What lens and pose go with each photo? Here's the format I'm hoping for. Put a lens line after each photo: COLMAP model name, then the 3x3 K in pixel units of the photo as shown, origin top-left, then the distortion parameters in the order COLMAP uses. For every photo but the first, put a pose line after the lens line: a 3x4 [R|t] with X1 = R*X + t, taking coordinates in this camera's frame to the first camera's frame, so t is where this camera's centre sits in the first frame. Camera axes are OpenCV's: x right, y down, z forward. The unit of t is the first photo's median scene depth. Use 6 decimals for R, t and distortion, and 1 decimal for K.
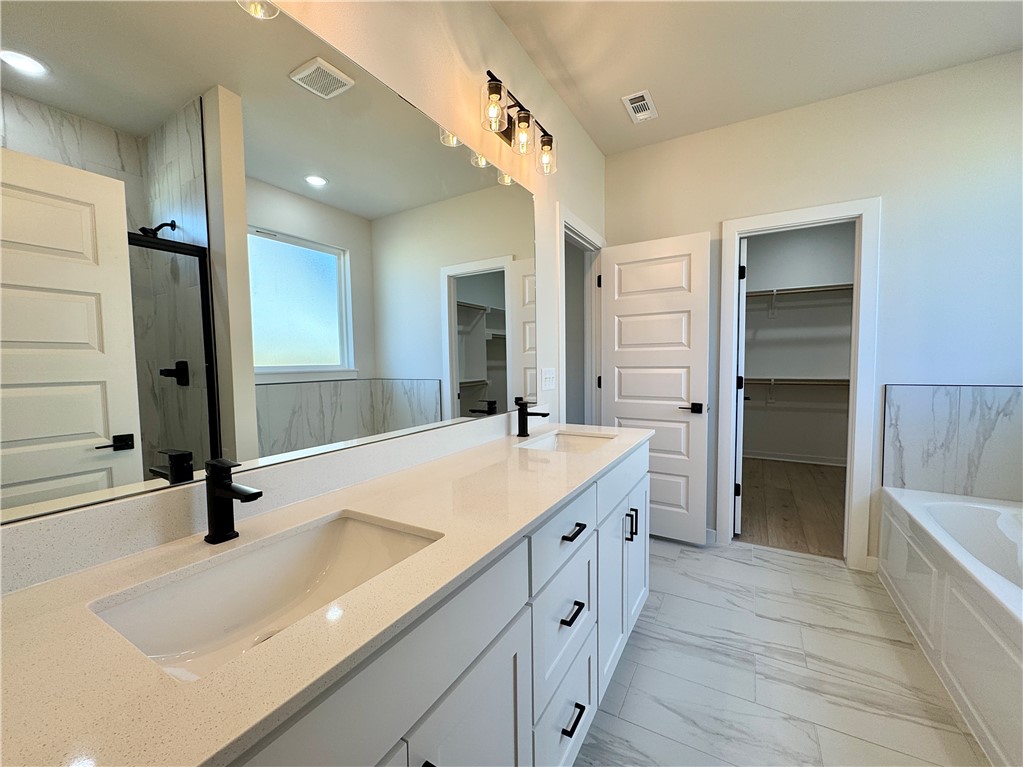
lens RADIAL K [[409.9, 0, 514.7], [0, 409.9, 389.5], [0, 0, 1]] dist [-0.001130, -0.000510]
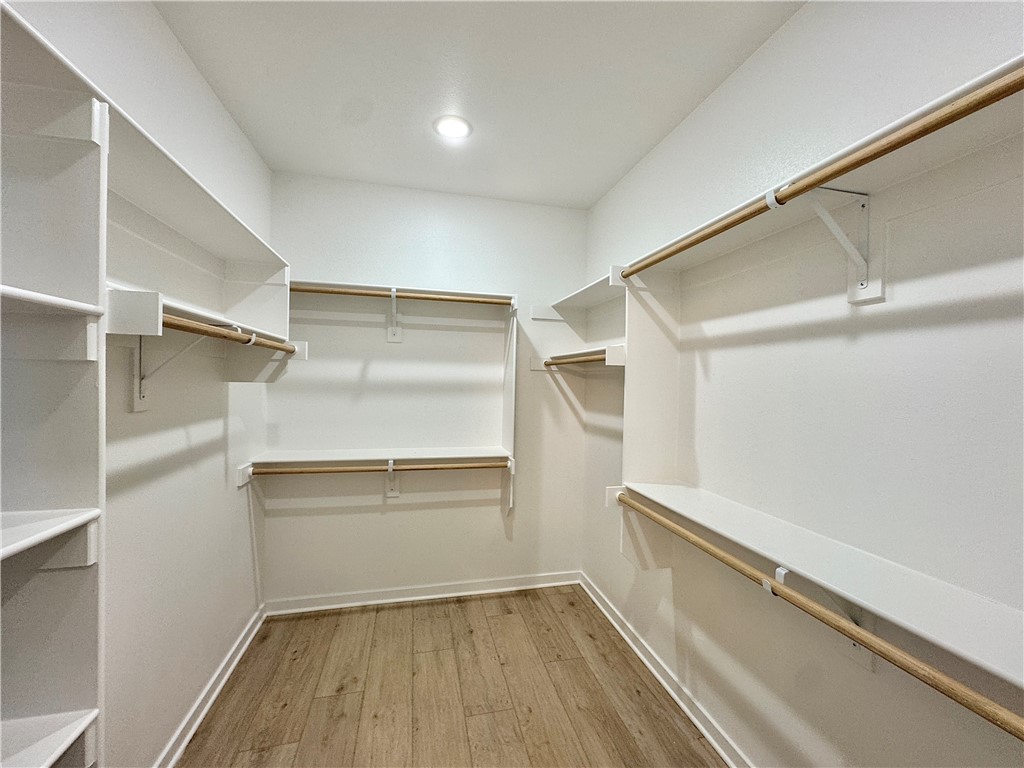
lens RADIAL K [[410.3, 0, 512.2], [0, 410.3, 382.9], [0, 0, 1]] dist [-0.001130, -0.000510]
pose [[0.724539, 0.024285, 0.688806, 0.198561], [0.024203, 0.997866, -0.060640, -0.044449], [-0.688809, 0.060608, 0.722405, 0.268623]]
